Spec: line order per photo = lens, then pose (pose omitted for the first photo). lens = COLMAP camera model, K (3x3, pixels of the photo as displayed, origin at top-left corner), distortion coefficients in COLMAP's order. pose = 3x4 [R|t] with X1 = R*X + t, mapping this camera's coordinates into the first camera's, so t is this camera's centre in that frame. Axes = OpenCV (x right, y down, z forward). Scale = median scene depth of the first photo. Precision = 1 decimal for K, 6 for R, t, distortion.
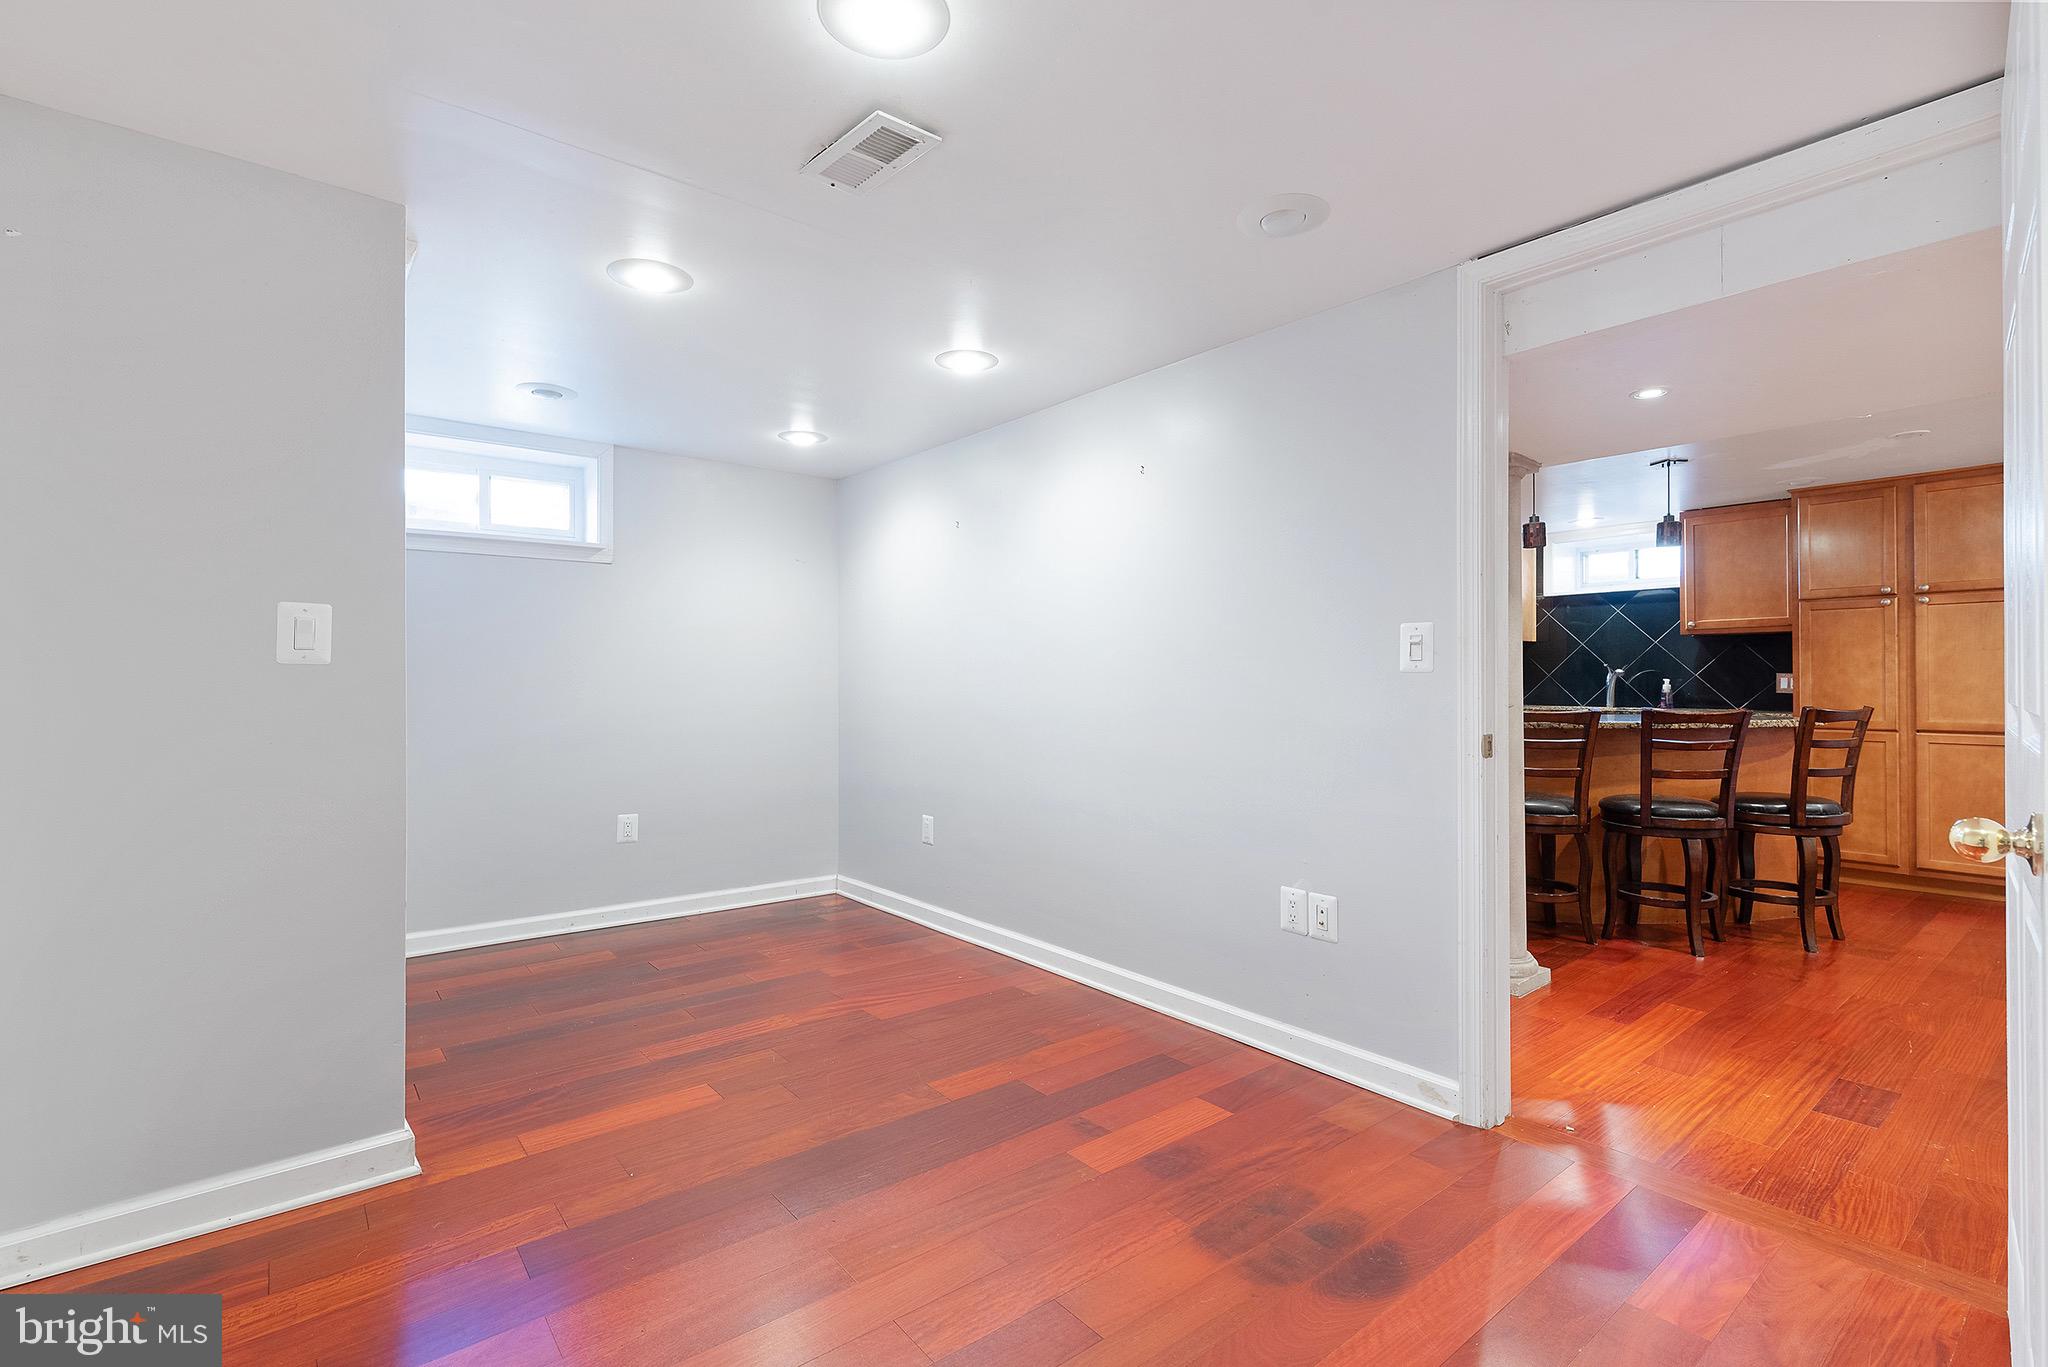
lens RADIAL K [[935.2, 0, 1024.0], [0, 935.2, 683.5], [0, 0, 1]] dist [0.003415, 0.000605]
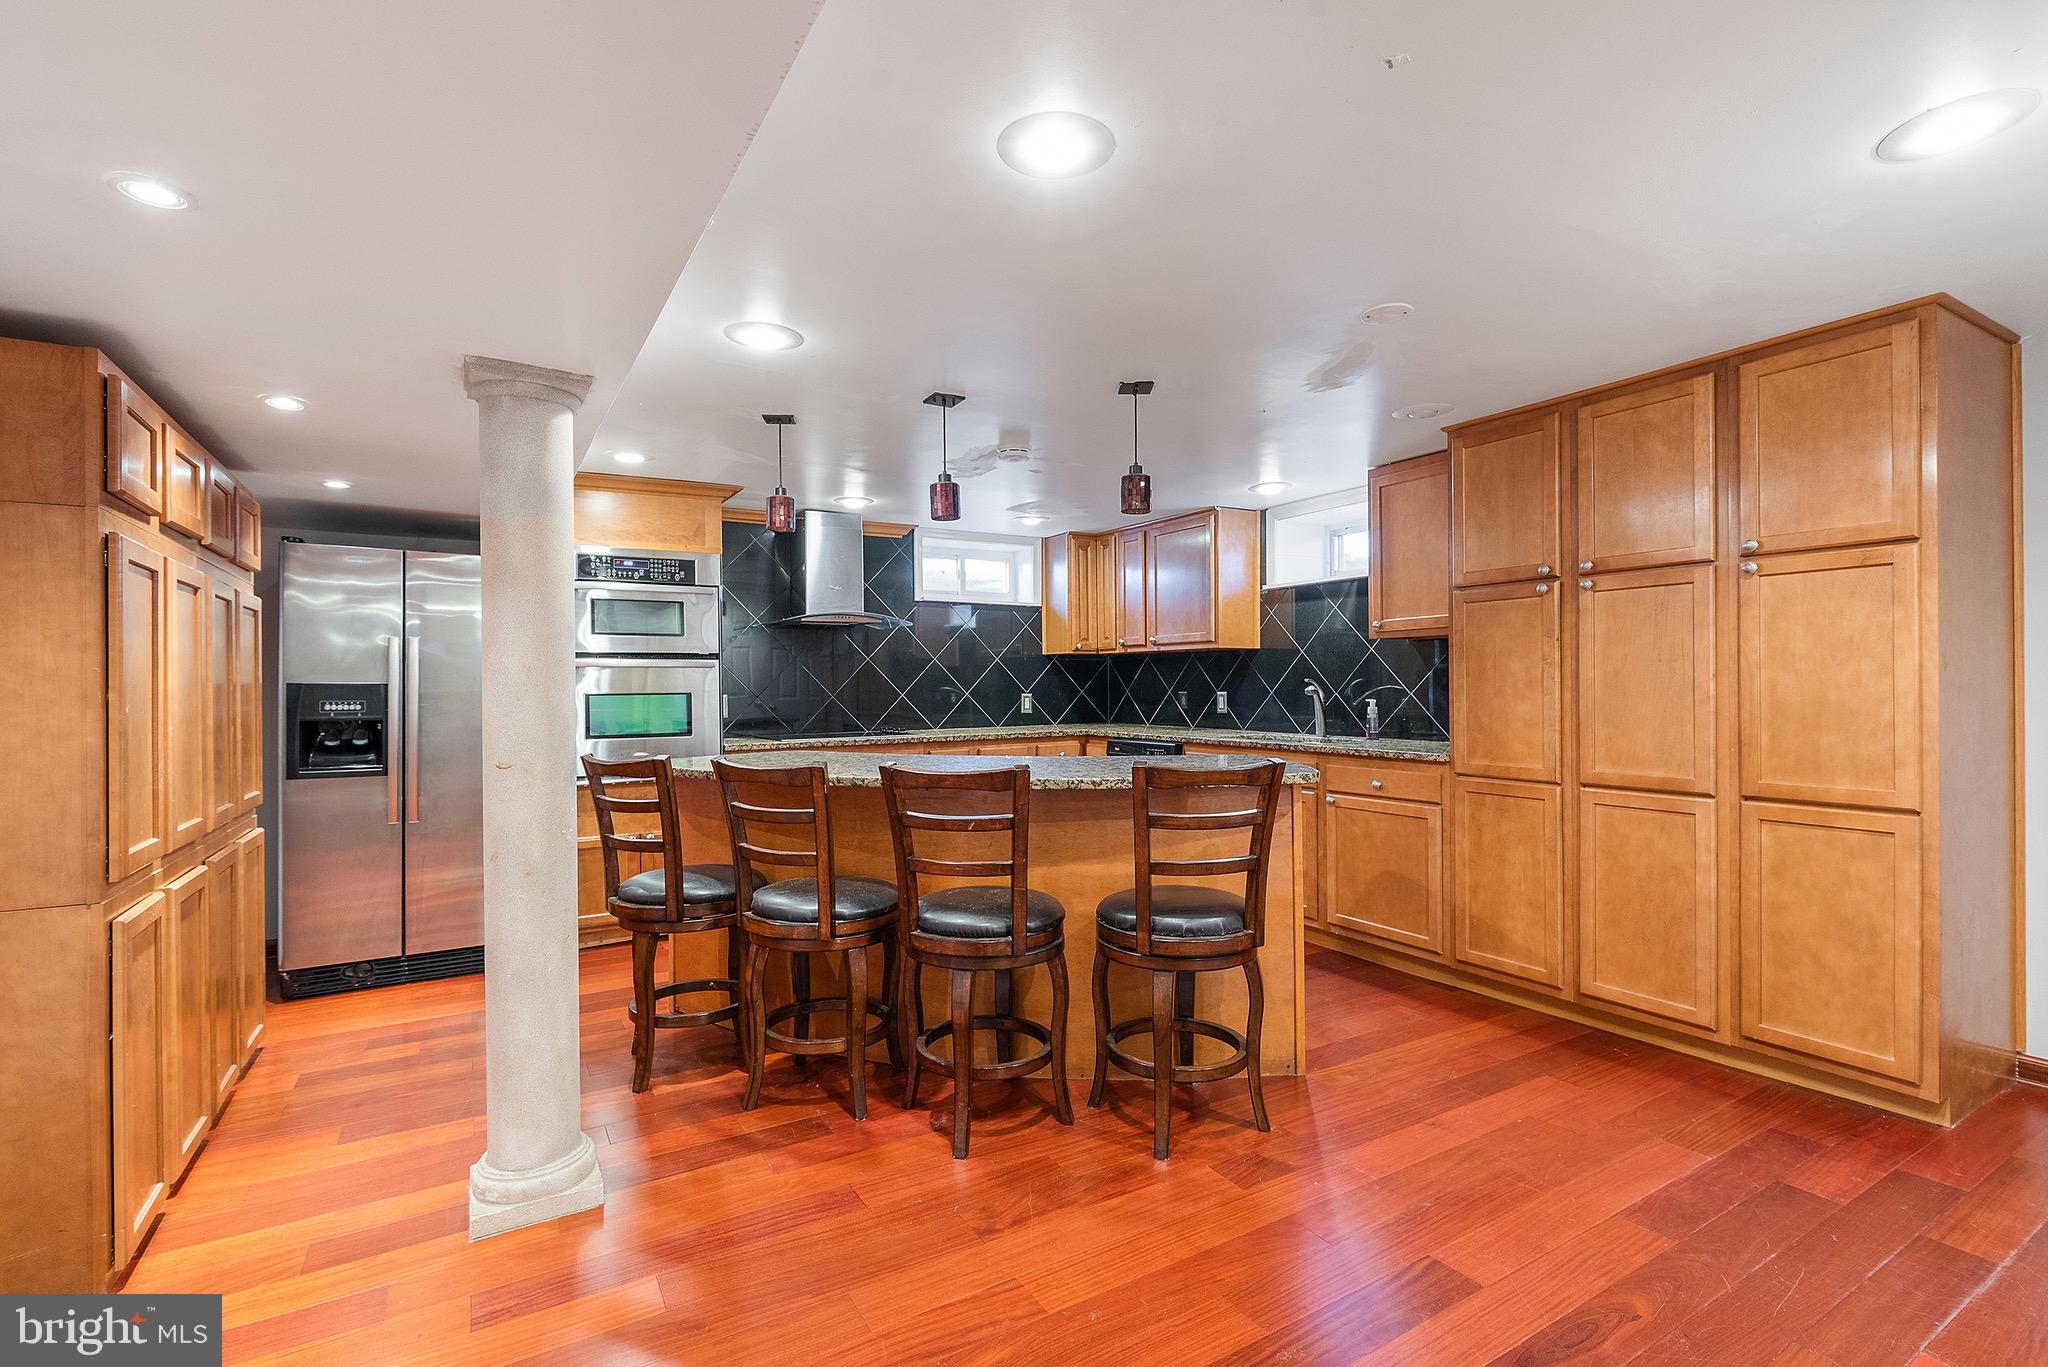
lens RADIAL K [[934.7, 0, 1032.3], [0, 934.7, 699.7], [0, 0, 1]] dist [0.000542, 0.000024]
pose [[0.990824, 0.000164, -0.135162, 0.652721], [0.001325, 0.999939, 0.010927, -0.016322], [0.135155, -0.011006, 0.990763, 0.298898]]
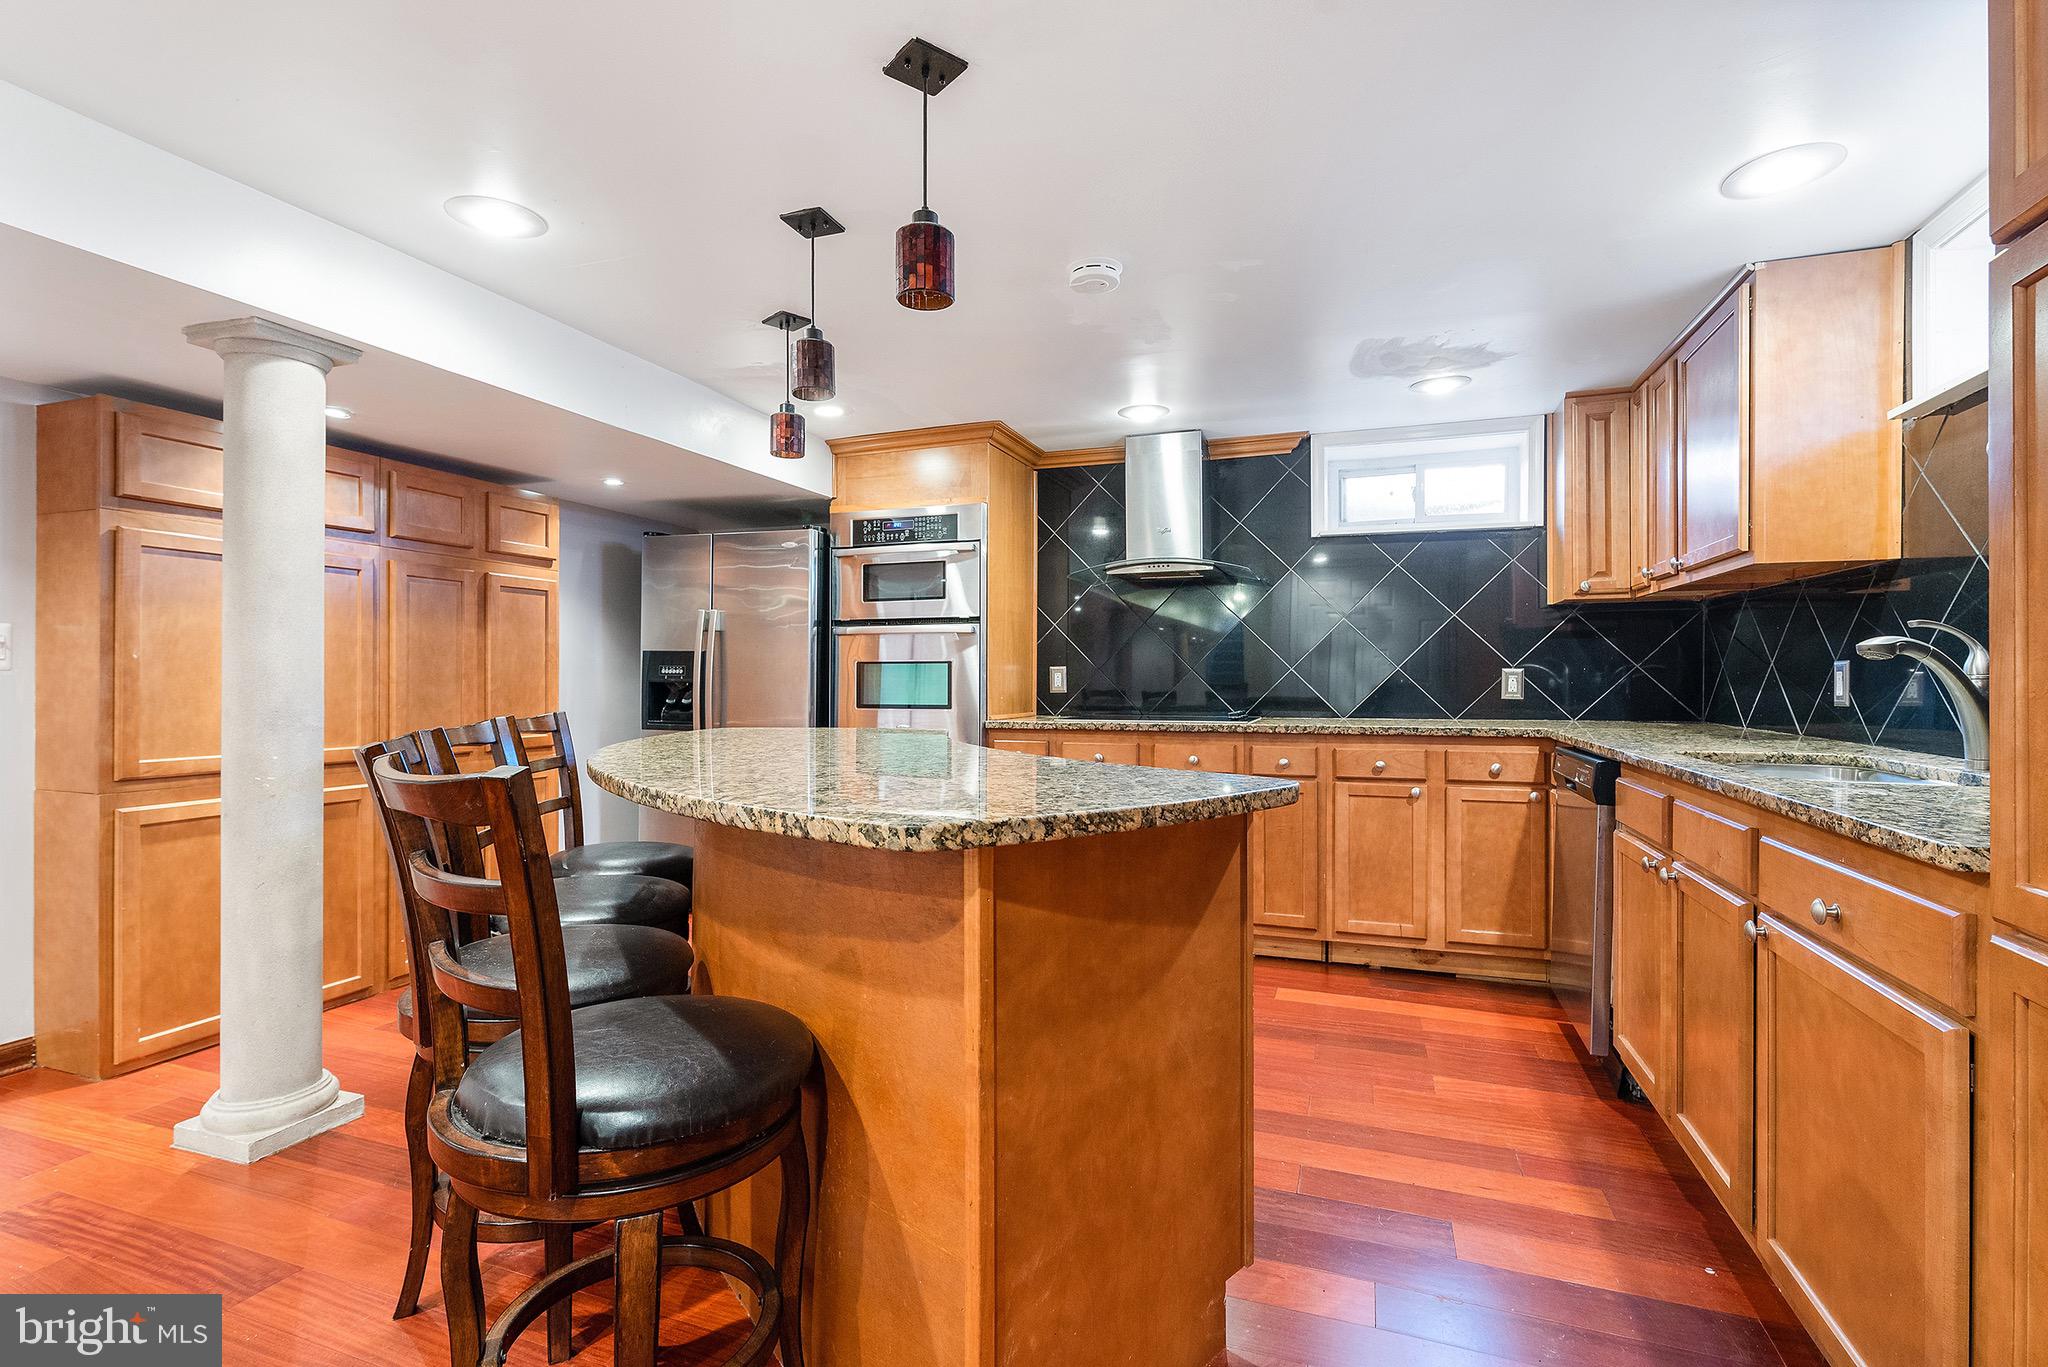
lens RADIAL K [[944.6, 0, 1022.3], [0, 944.6, 673.9], [0, 0, 1]] dist [-0.003597, -0.000678]
pose [[0.514247, 0.003290, -0.857636, 0.944874], [-0.008355, 0.999964, -0.001174, -0.001325], [0.857601, 0.007769, 0.514257, 0.783549]]
